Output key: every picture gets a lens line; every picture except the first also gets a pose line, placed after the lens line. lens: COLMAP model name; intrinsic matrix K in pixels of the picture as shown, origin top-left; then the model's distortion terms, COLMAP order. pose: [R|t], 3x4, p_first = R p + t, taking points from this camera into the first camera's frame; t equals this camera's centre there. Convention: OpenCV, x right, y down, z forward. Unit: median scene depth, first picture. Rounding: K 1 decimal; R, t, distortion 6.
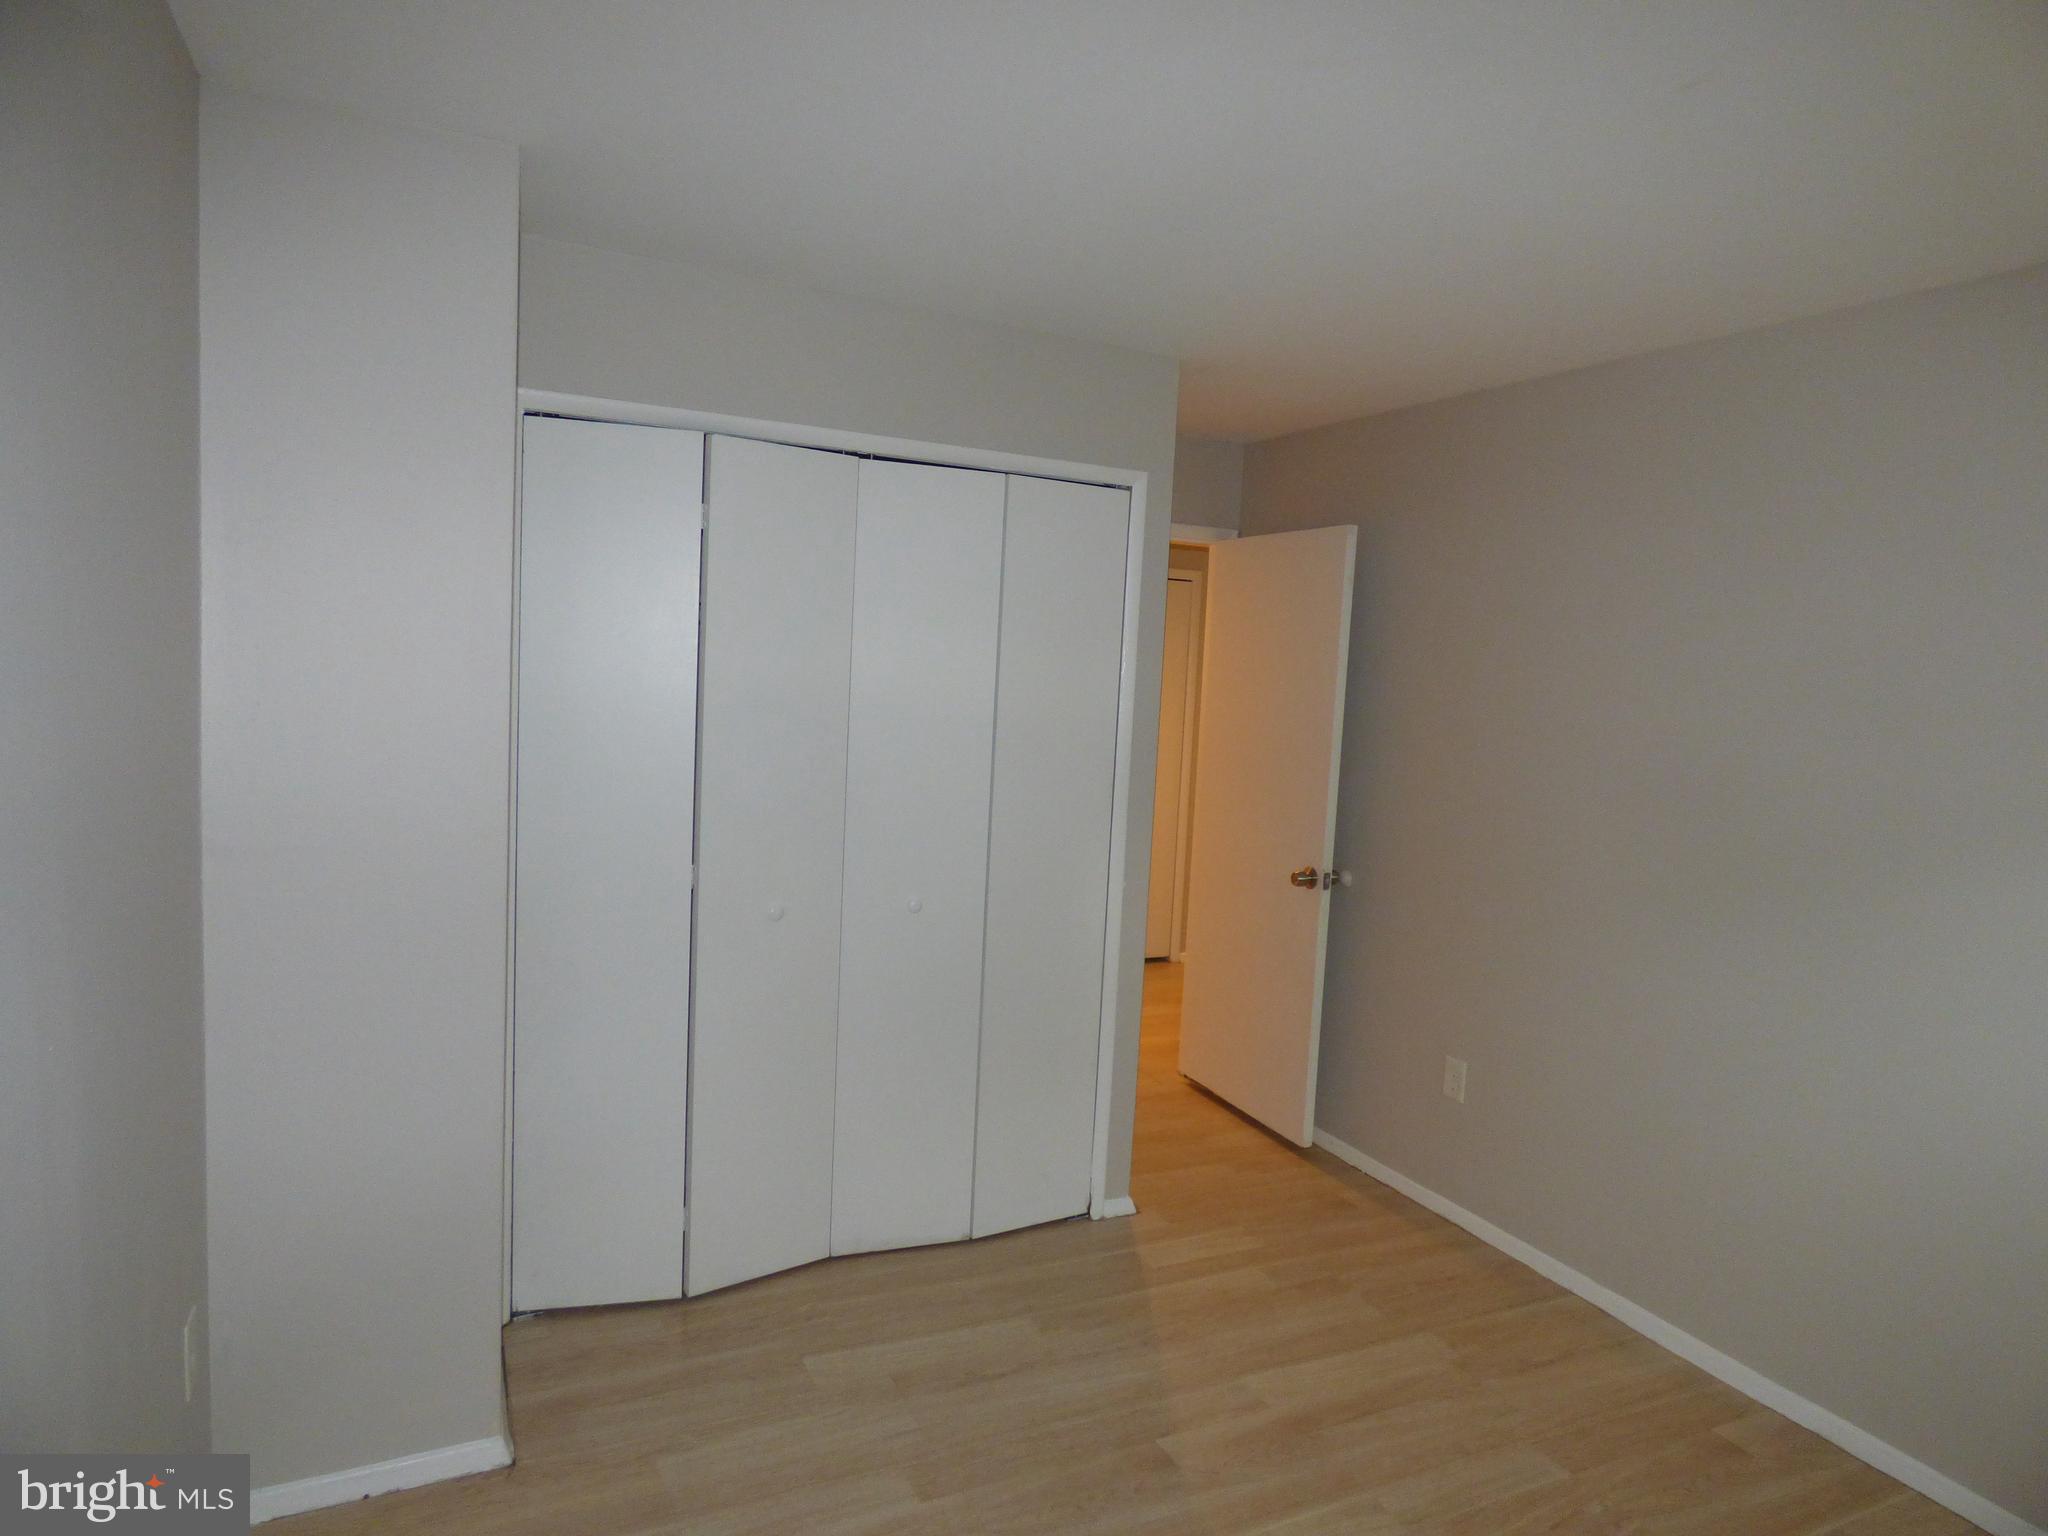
lens RADIAL K [[1221.0, 0, 1030.3], [0, 1221.0, 772.5], [0, 0, 1]] dist [-0.008217, -0.002549]
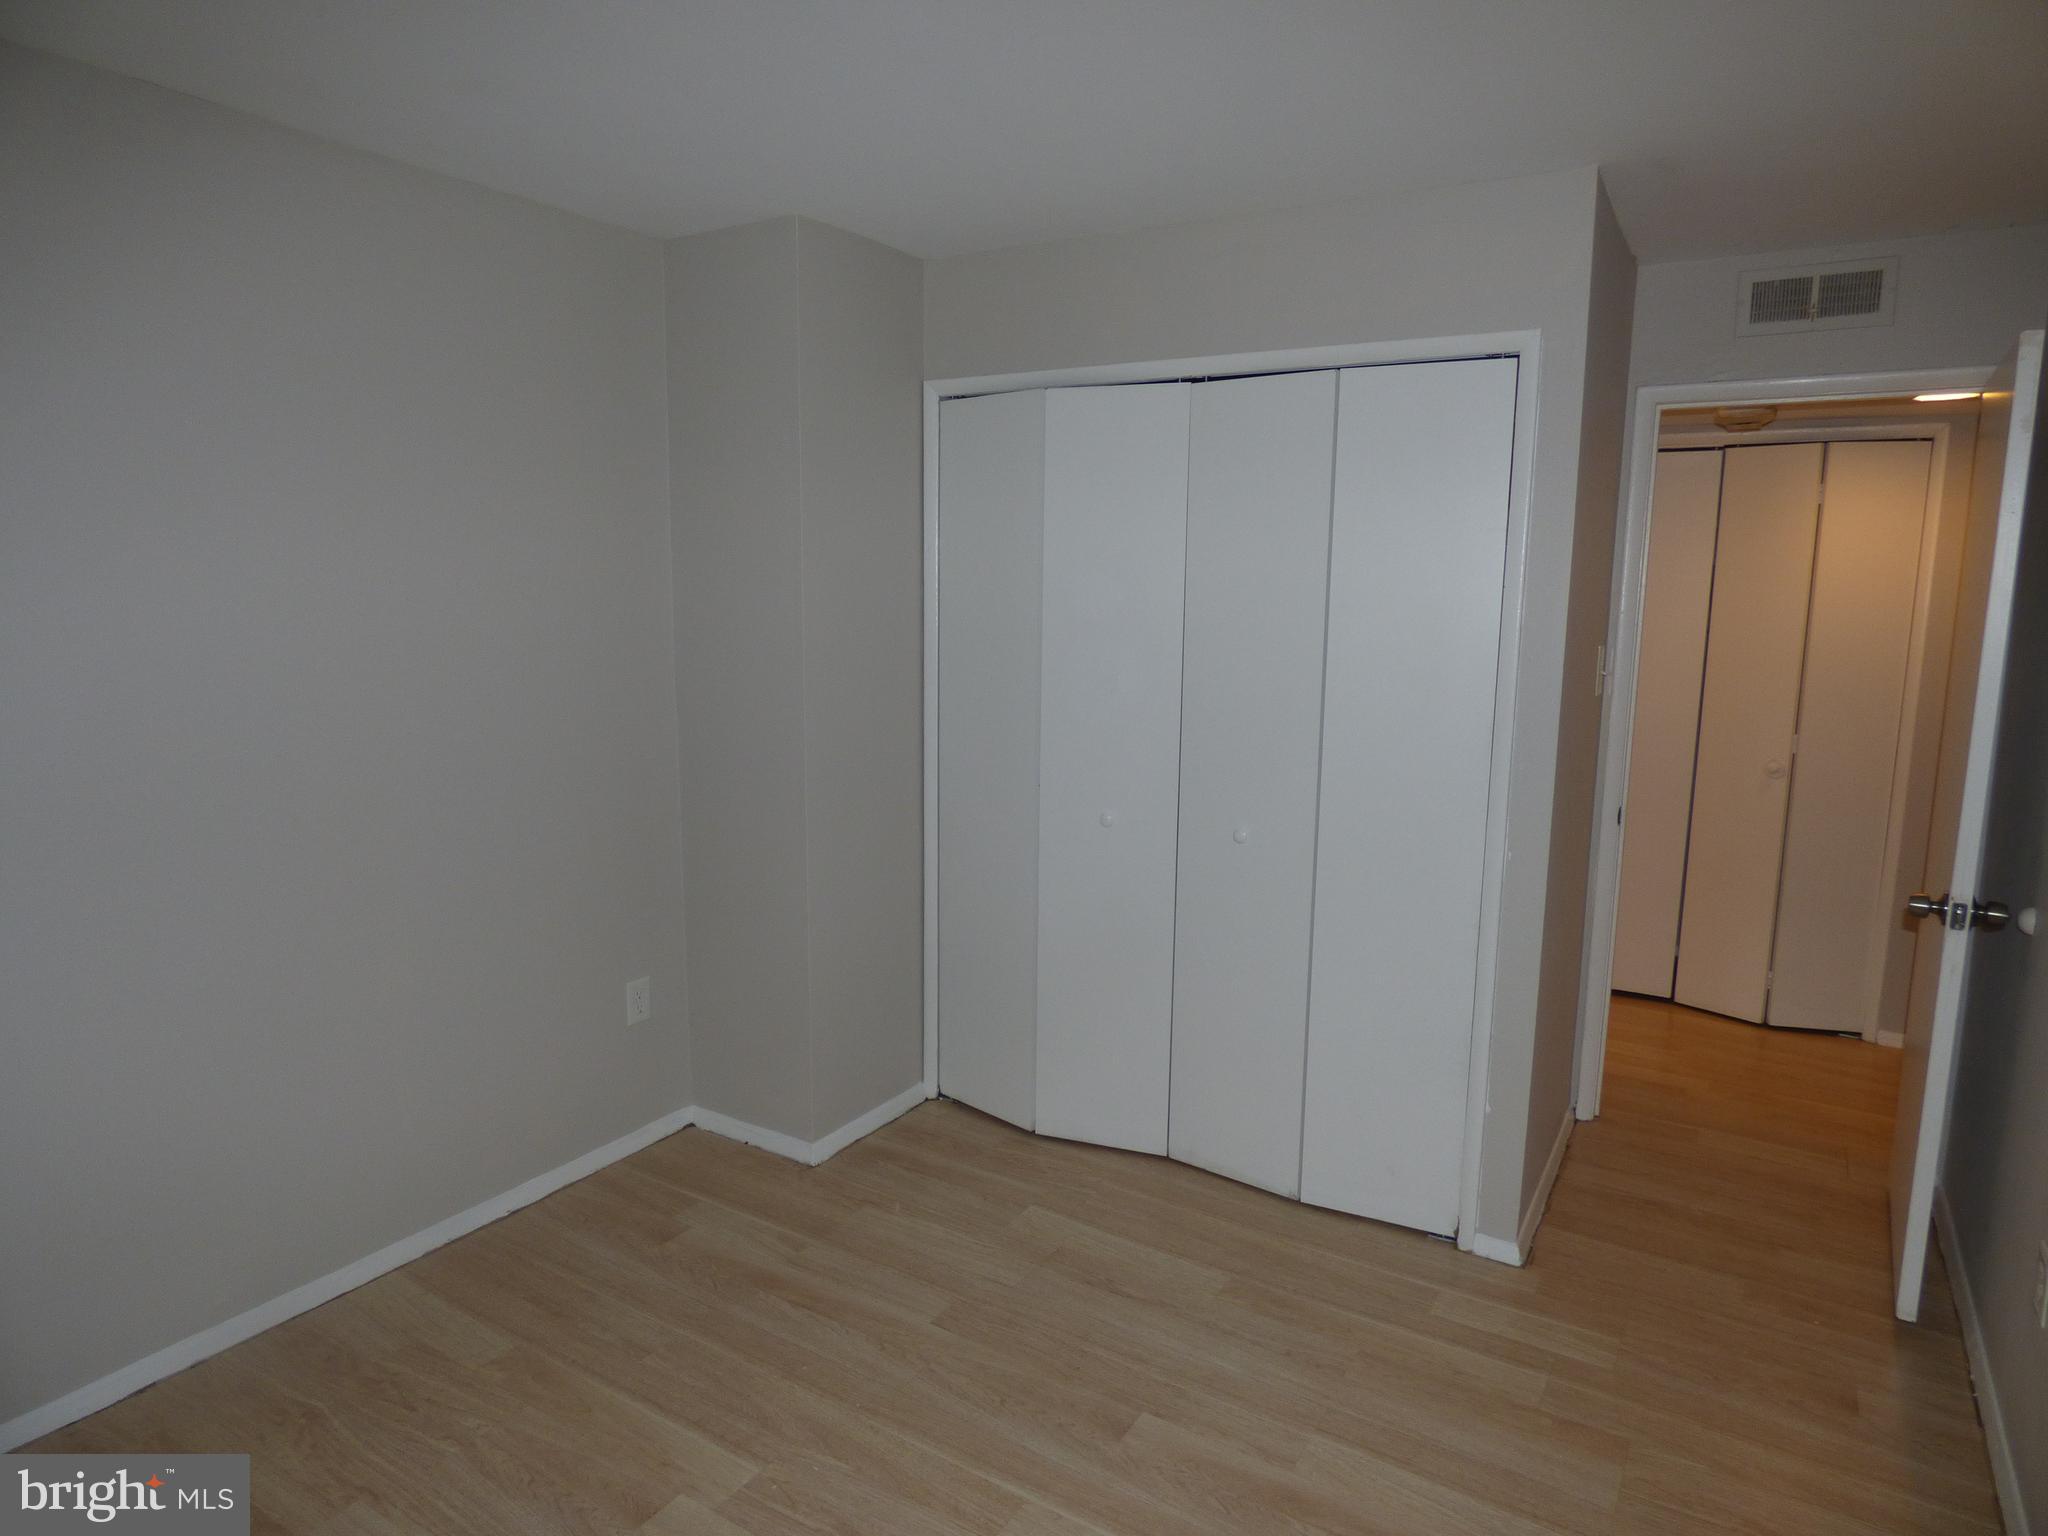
lens RADIAL K [[1221.0, 0, 1032.5], [0, 1221.0, 759.0], [0, 0, 1]] dist [-0.008217, -0.002549]
pose [[0.534348, 0.081897, -0.841288, 0.662292], [-0.061604, 0.996422, 0.057870, 0.002940], [0.843017, 0.020903, 0.537481, 0.347671]]
